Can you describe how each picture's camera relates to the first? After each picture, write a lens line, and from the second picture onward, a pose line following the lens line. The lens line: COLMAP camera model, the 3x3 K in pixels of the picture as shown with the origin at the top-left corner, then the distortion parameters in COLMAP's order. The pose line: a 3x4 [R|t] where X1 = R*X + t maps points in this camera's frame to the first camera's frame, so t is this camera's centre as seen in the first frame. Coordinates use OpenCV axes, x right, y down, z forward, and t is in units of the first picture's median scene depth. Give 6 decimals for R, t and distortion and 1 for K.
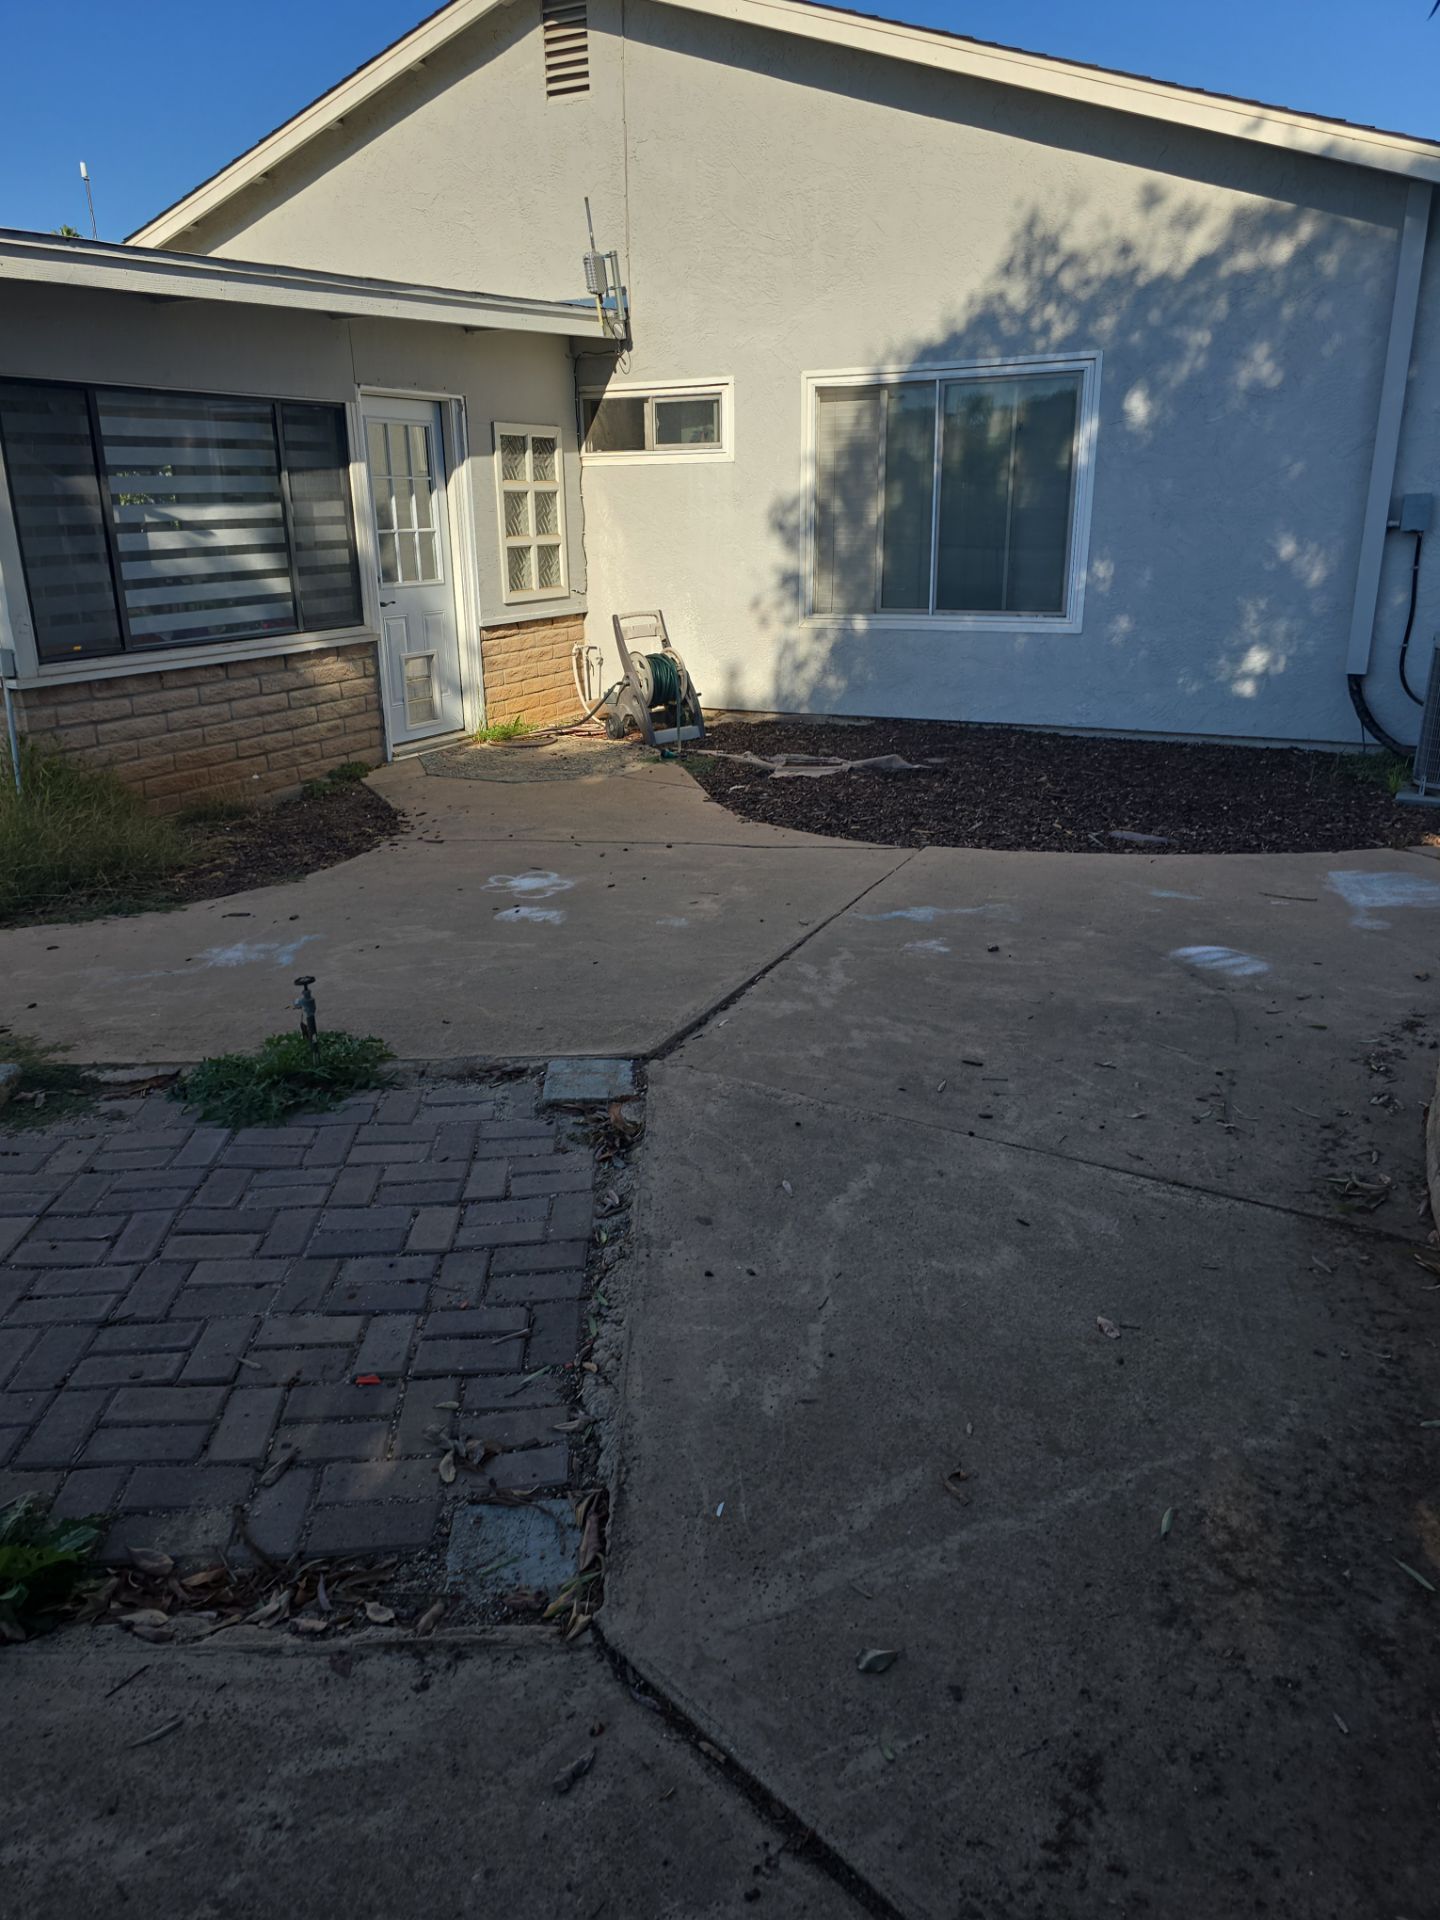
lens RADIAL K [[1349.0, 0, 726.1], [0, 1349.0, 974.7], [0, 0, 1]] dist [0.060734, -0.059548]
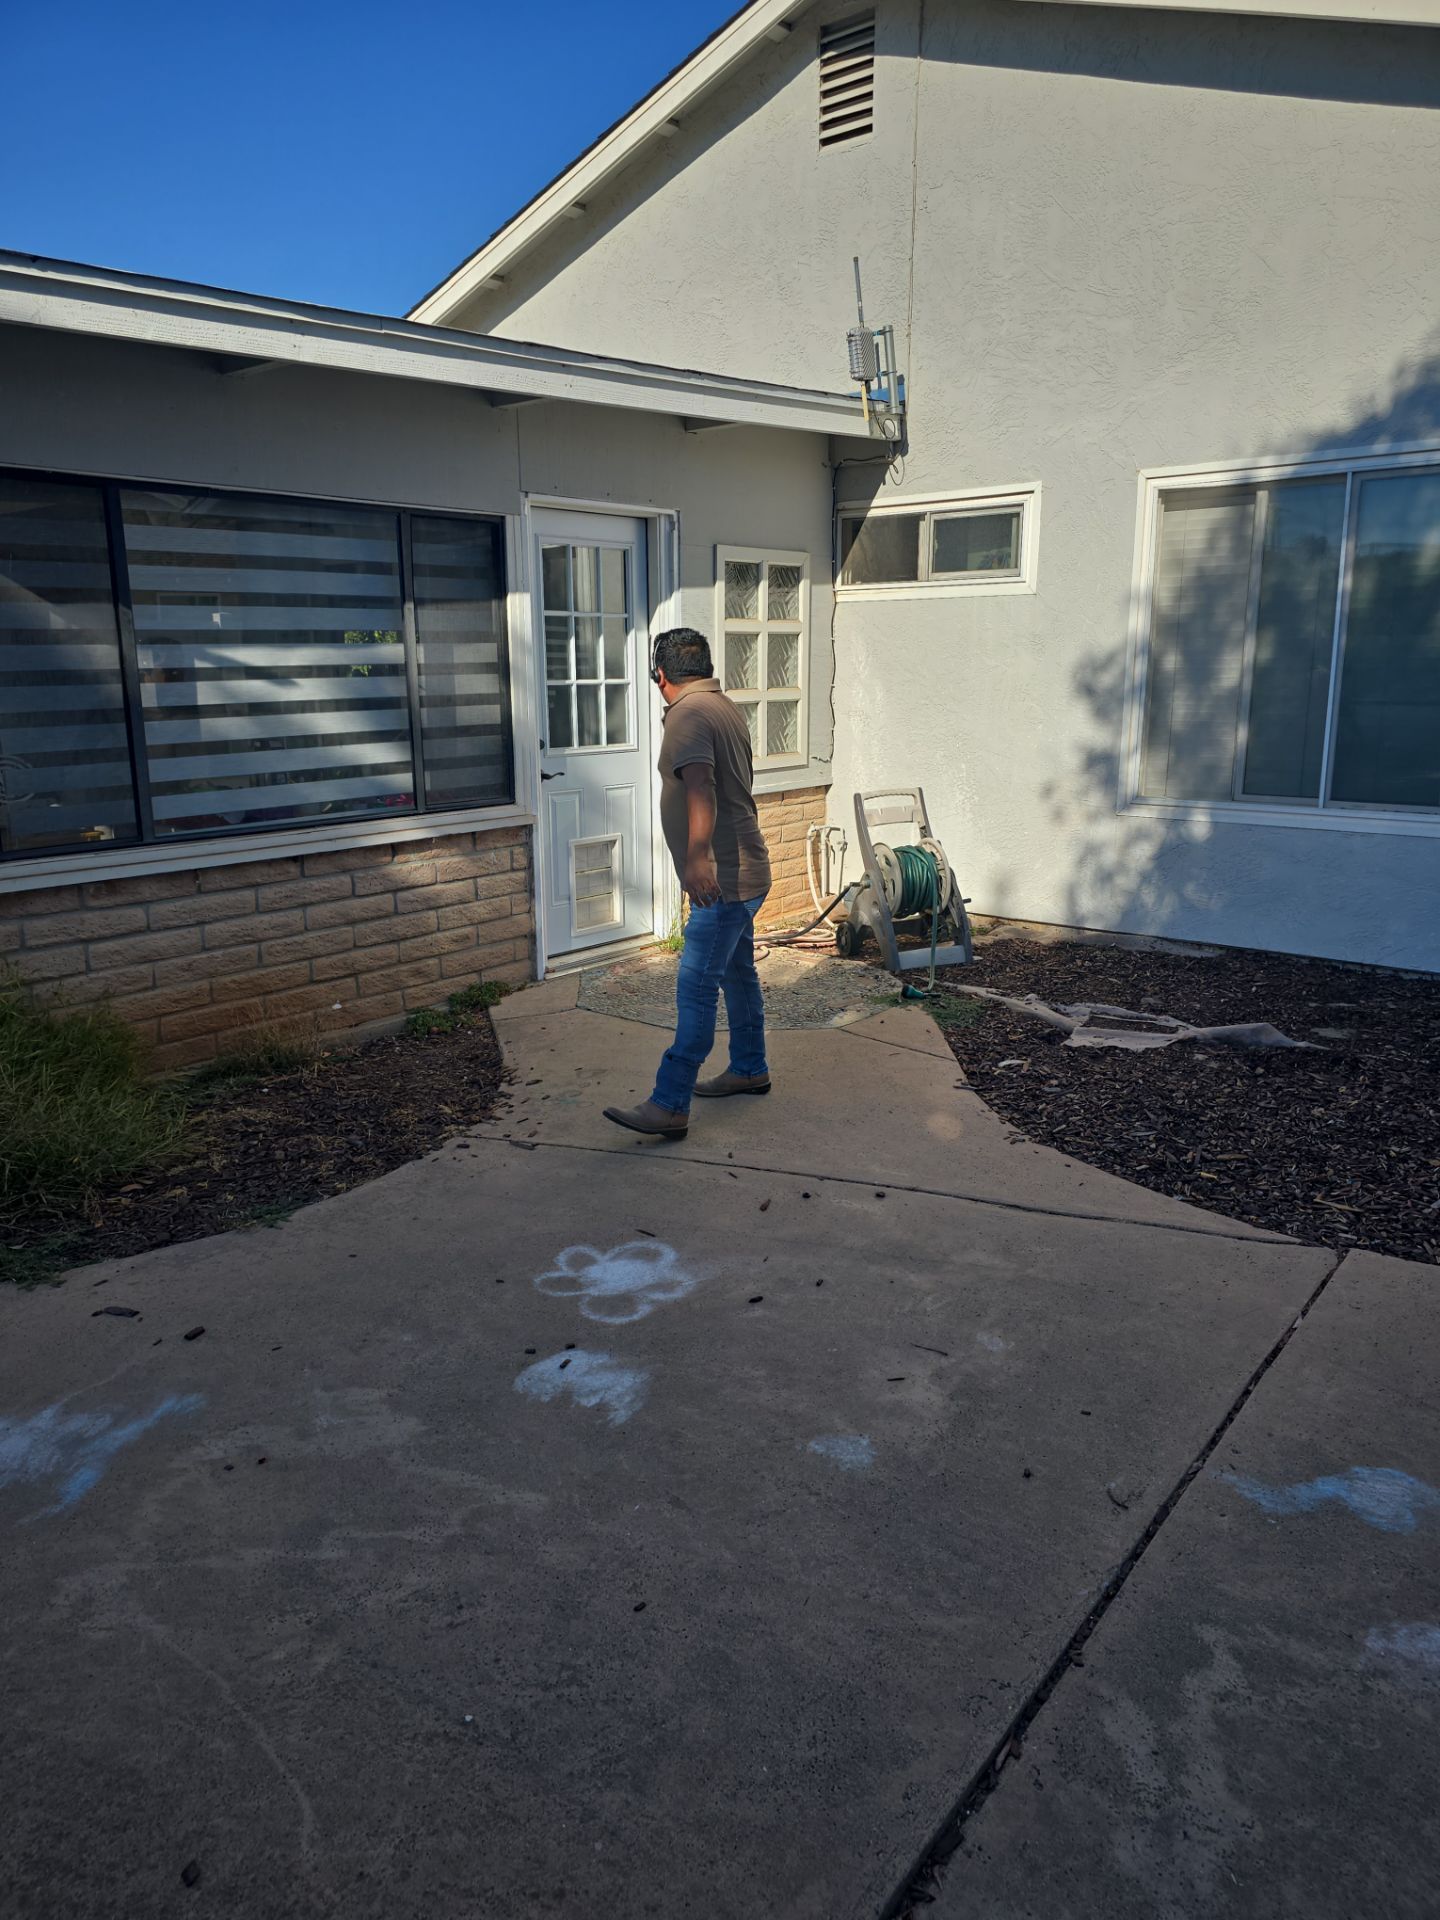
lens RADIAL K [[1349.0, 0, 726.1], [0, 1349.0, 974.7], [0, 0, 1]] dist [0.060734, -0.059548]
pose [[0.976264, 0.055186, -0.209436, 0.009050], [-0.076252, 0.992660, -0.093876, -0.106241], [0.202718, 0.107618, 0.973306, 0.319968]]
